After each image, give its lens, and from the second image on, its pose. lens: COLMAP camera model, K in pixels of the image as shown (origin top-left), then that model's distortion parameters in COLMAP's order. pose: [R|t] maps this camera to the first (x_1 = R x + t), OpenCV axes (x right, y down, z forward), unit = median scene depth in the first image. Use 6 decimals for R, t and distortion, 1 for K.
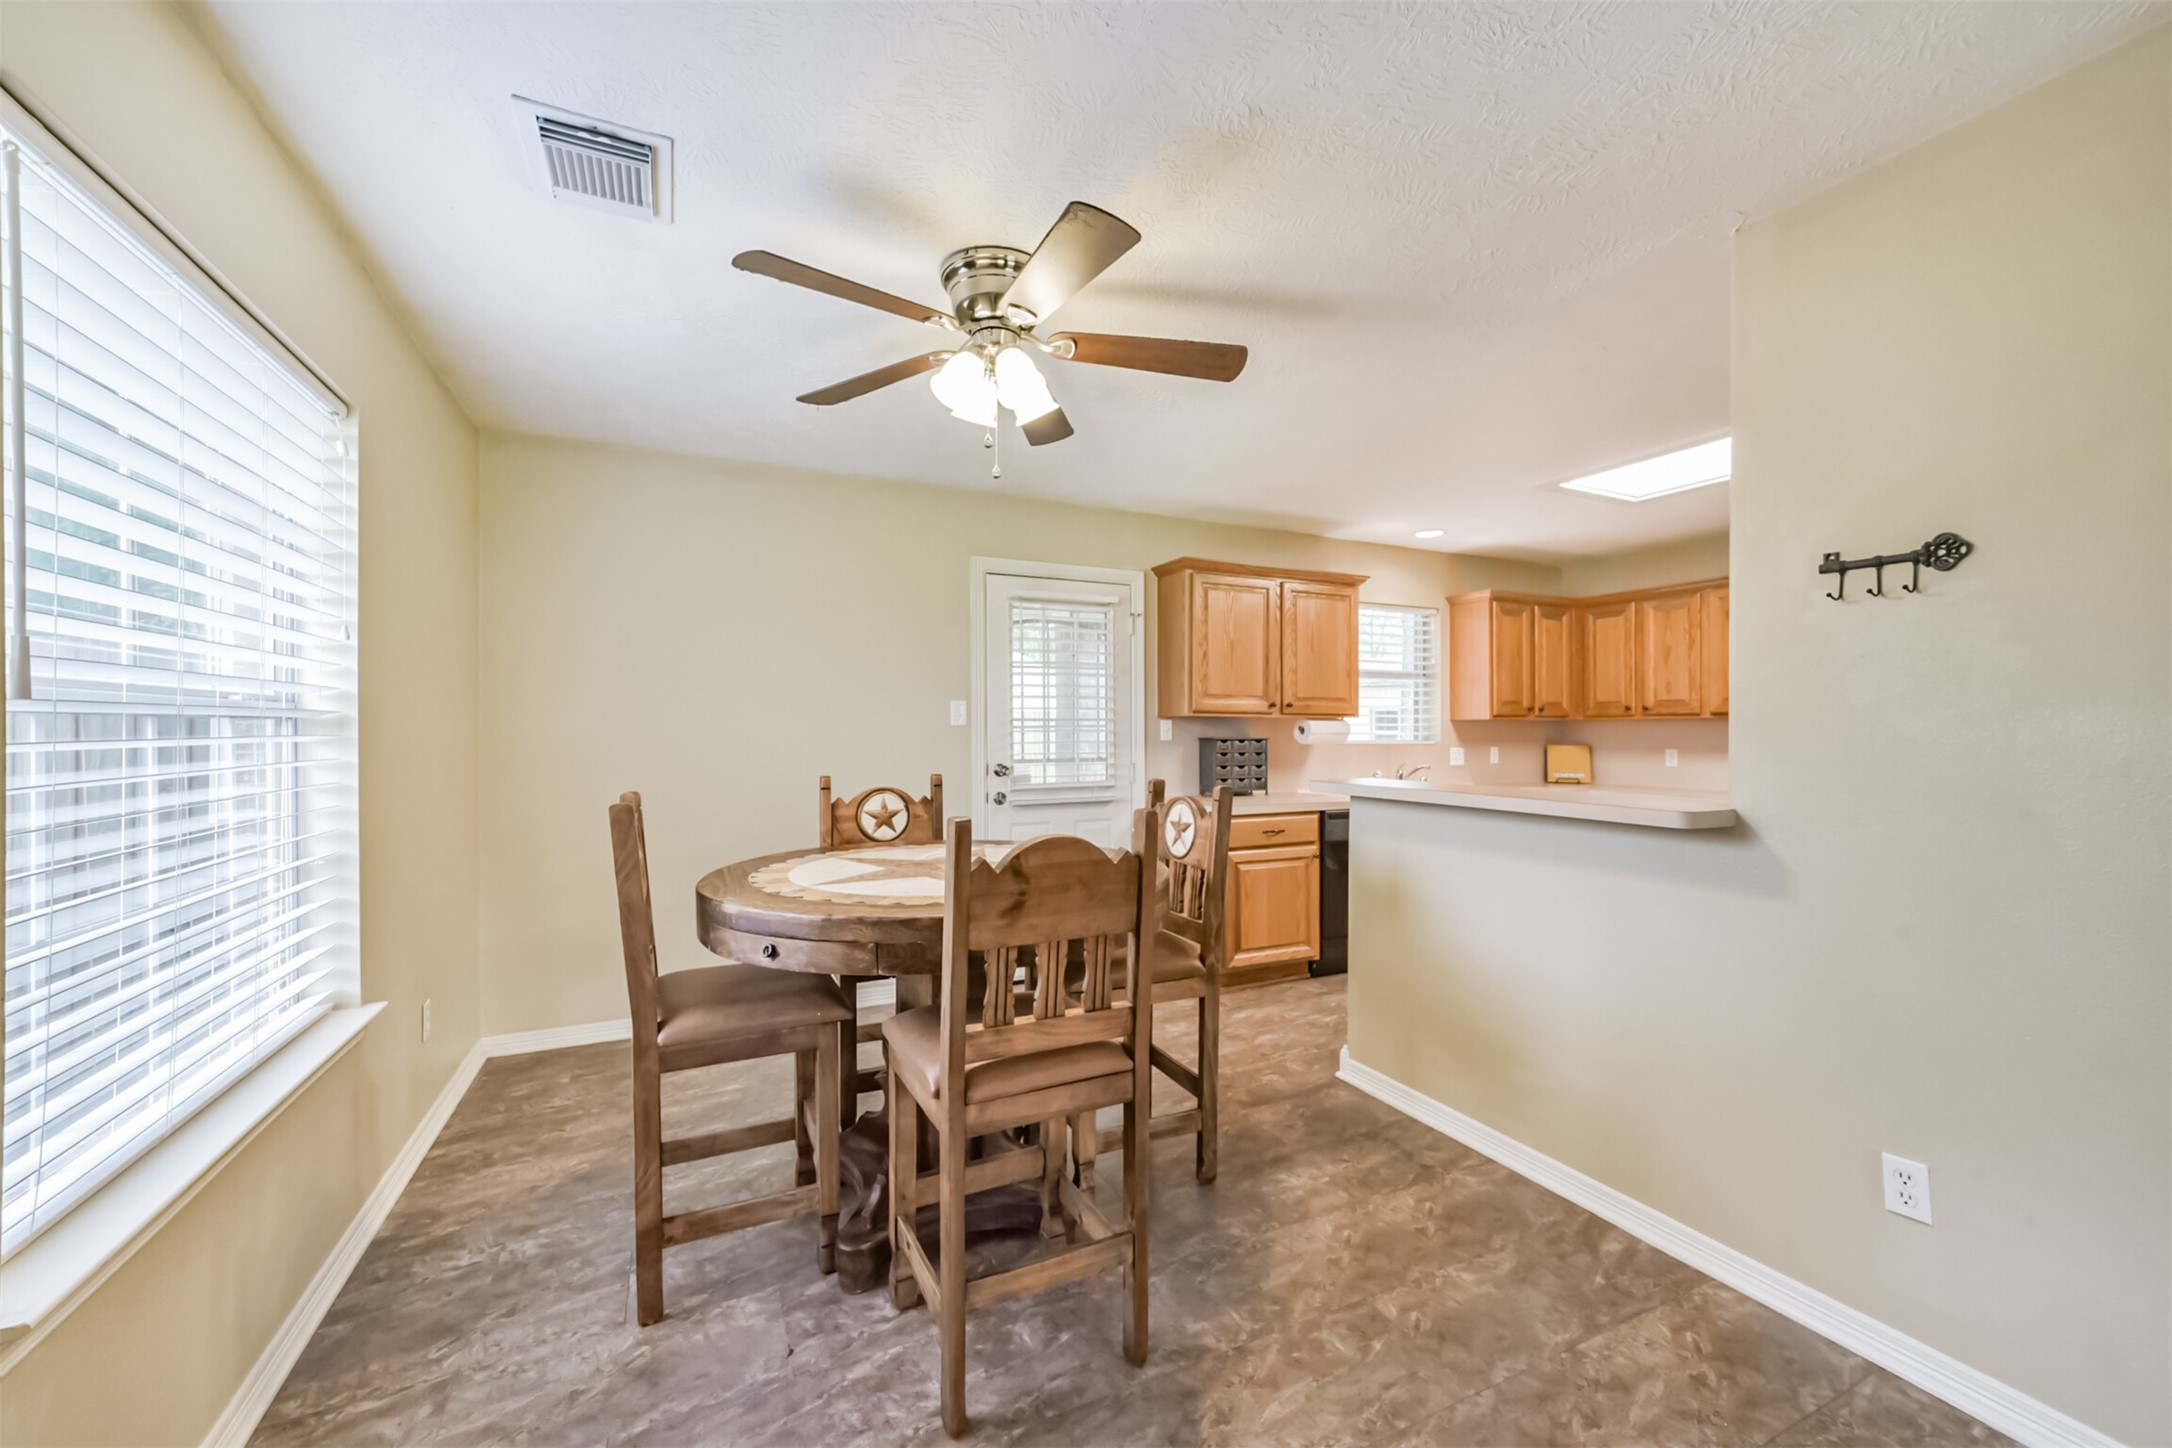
lens RADIAL K [[841.1, 0, 1089.7], [0, 841.1, 721.9], [0, 0, 1]] dist [-0.013902, 0.006270]
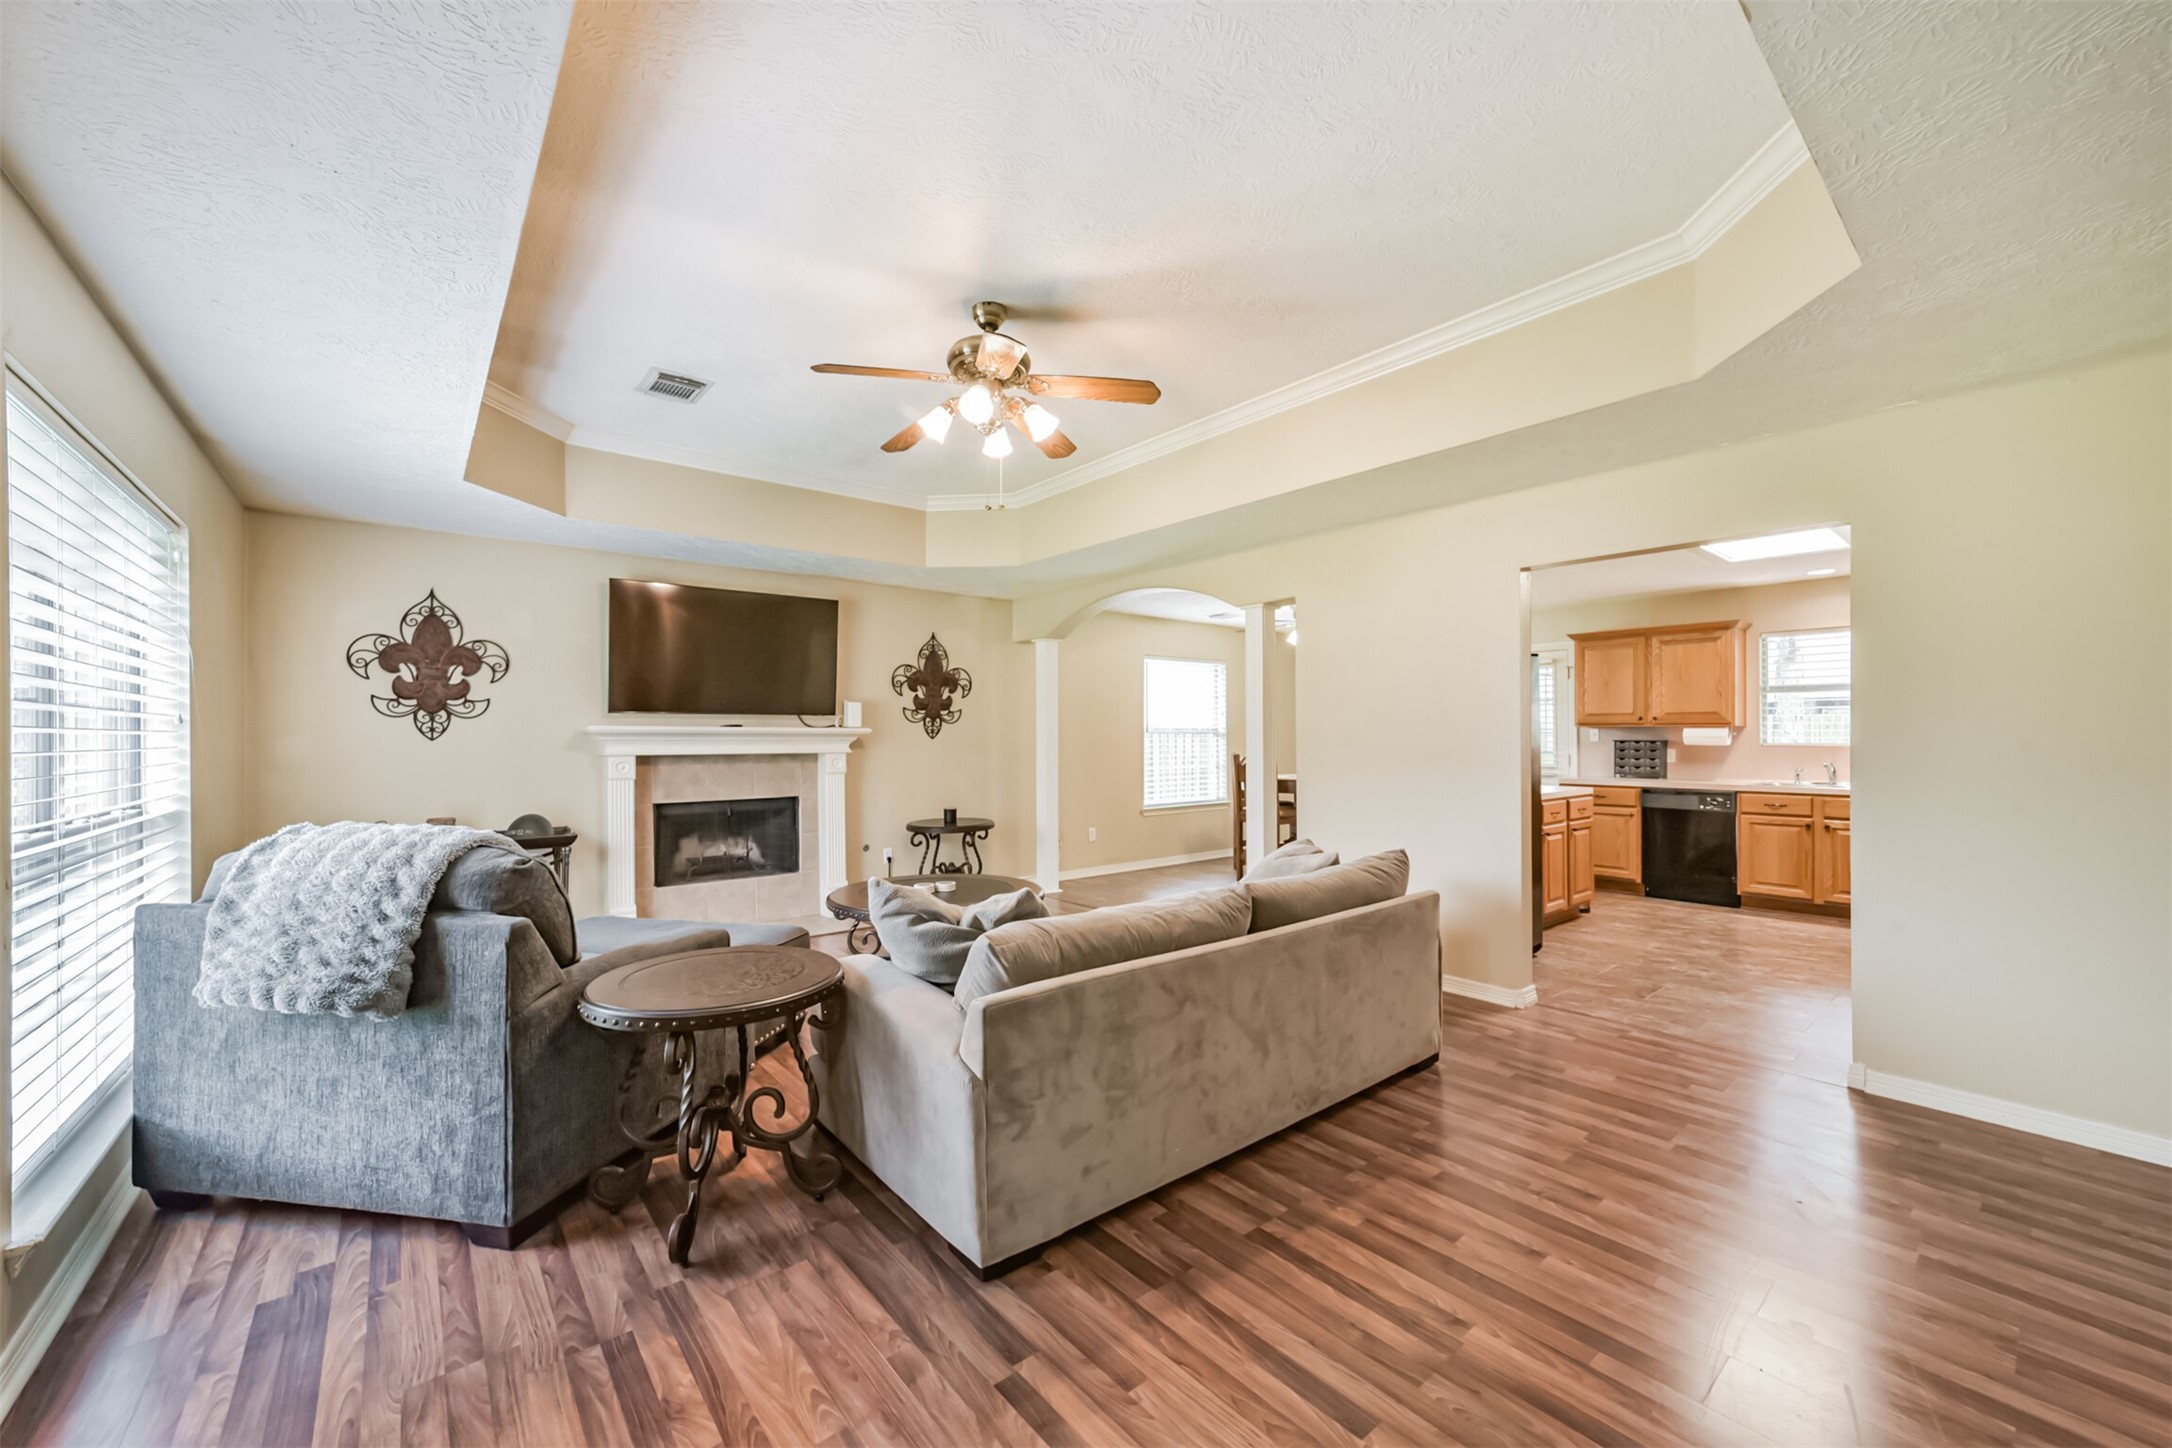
lens RADIAL K [[841.1, 0, 1093.4], [0, 841.1, 733.9], [0, 0, 1]] dist [-0.013902, 0.006270]
pose [[0.267122, -0.001876, -0.963661, 1.452713], [0.011581, 0.999932, 0.001263, -0.005789], [0.963593, -0.011497, 0.267125, -0.376649]]
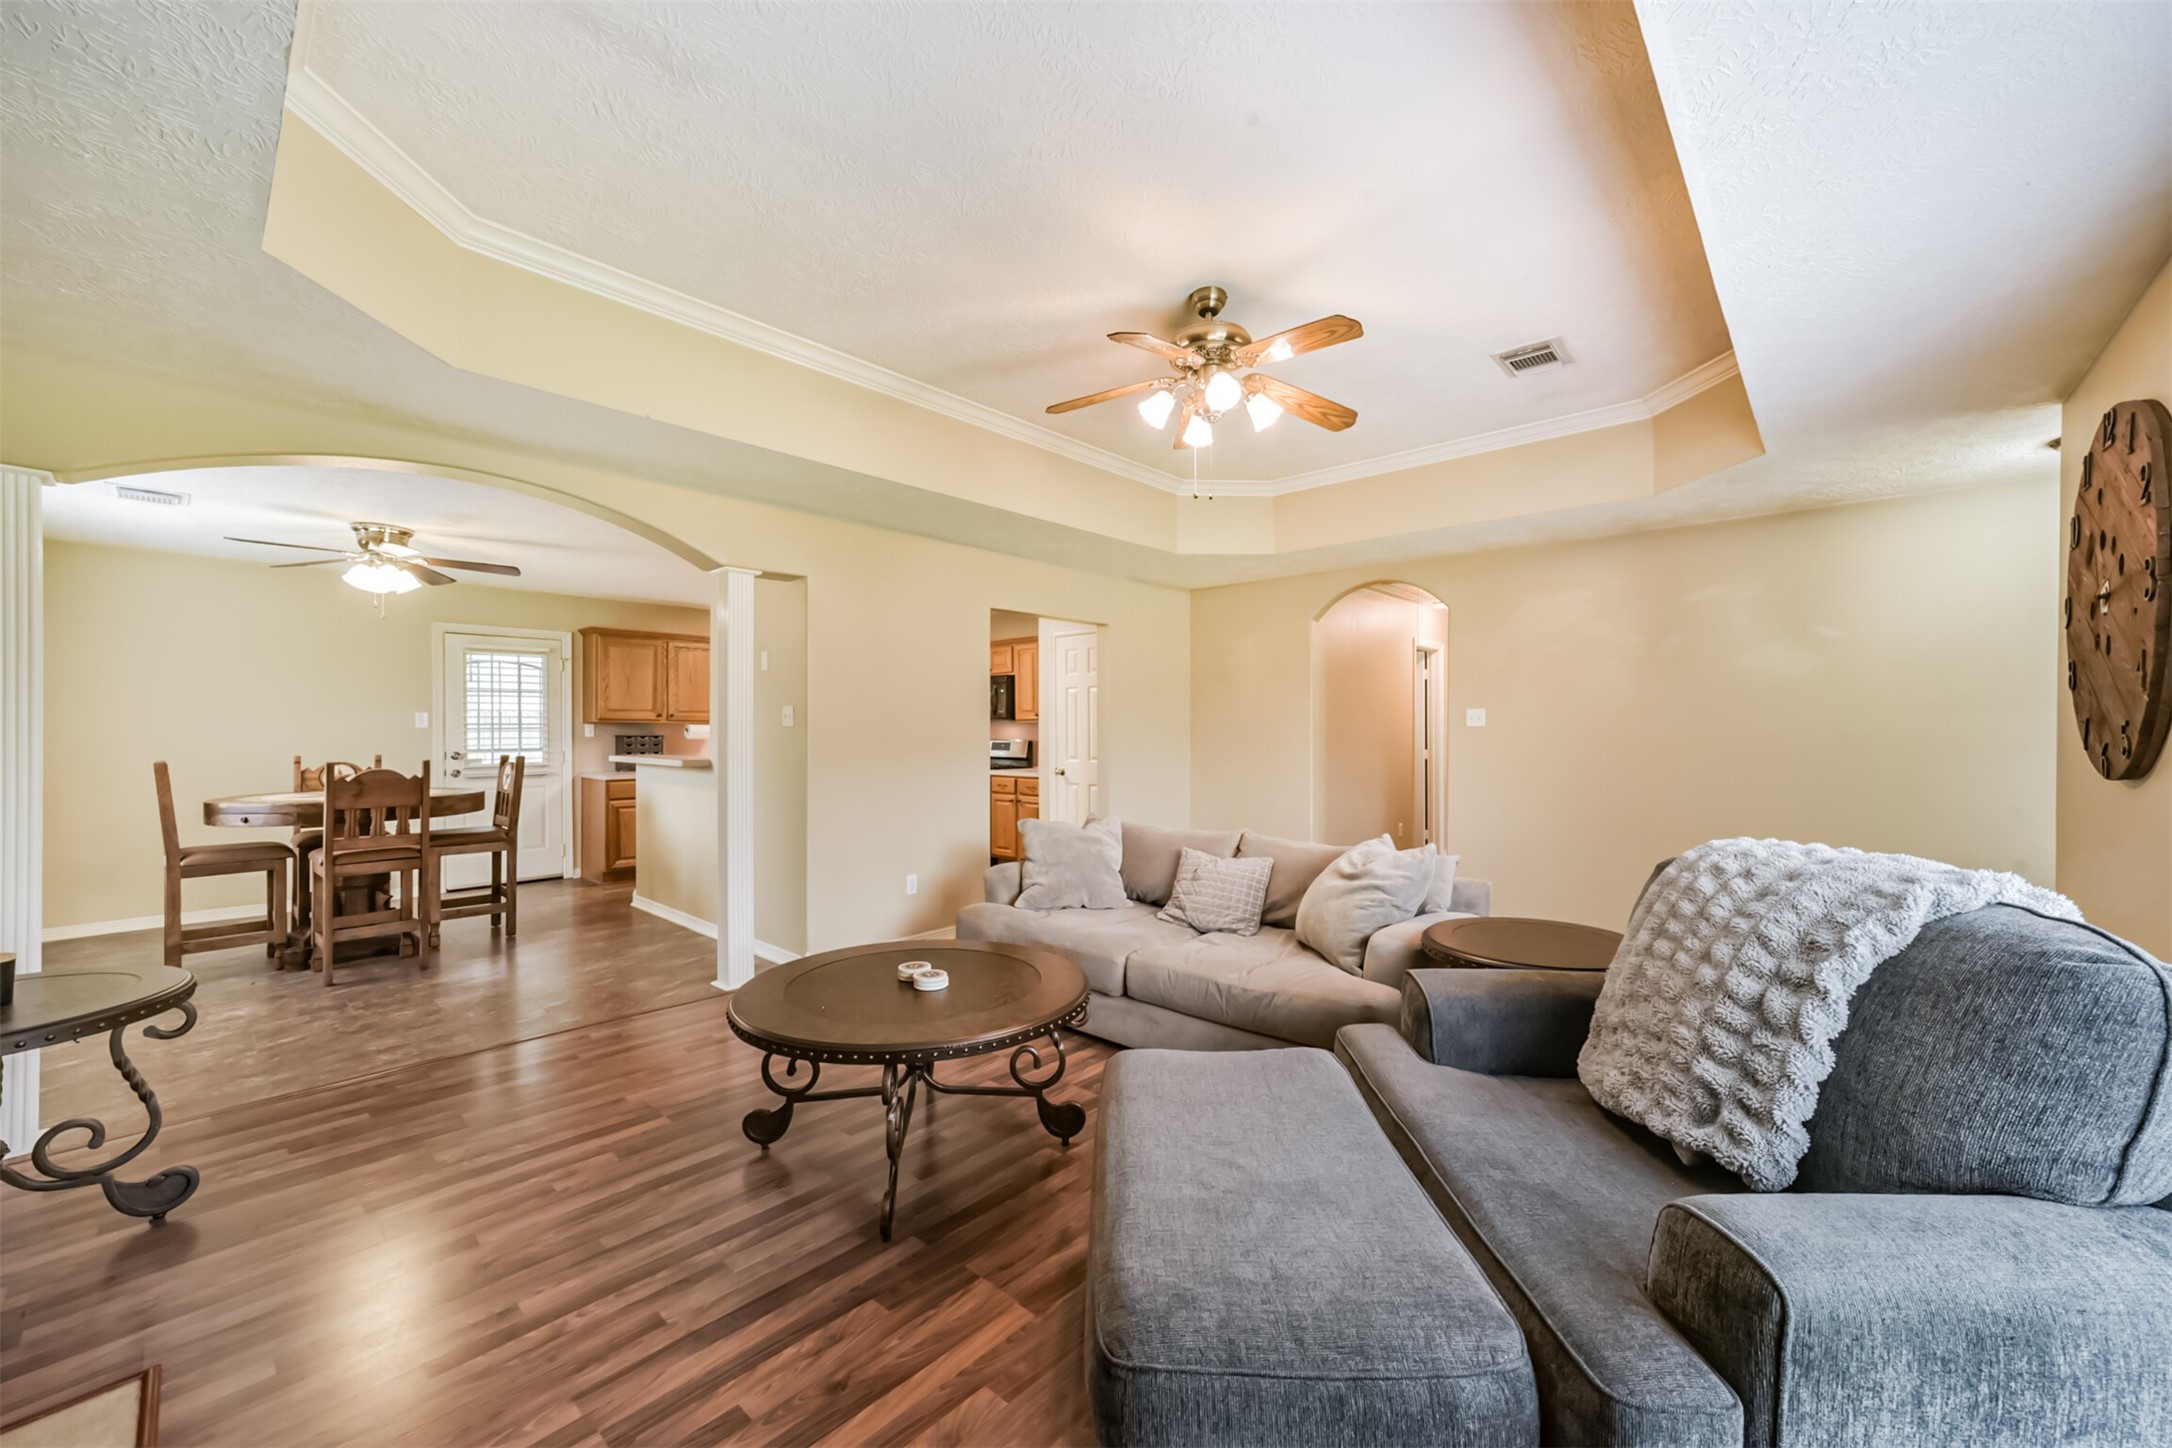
lens RADIAL K [[841.1, 0, 1099.2], [0, 841.1, 716.8], [0, 0, 1]] dist [-0.013902, 0.006270]
pose [[0.927207, 0.004699, 0.374519, 0.410064], [-0.002255, 0.999973, -0.006961, -0.008020], [-0.374542, 0.005610, 0.927193, -0.882880]]
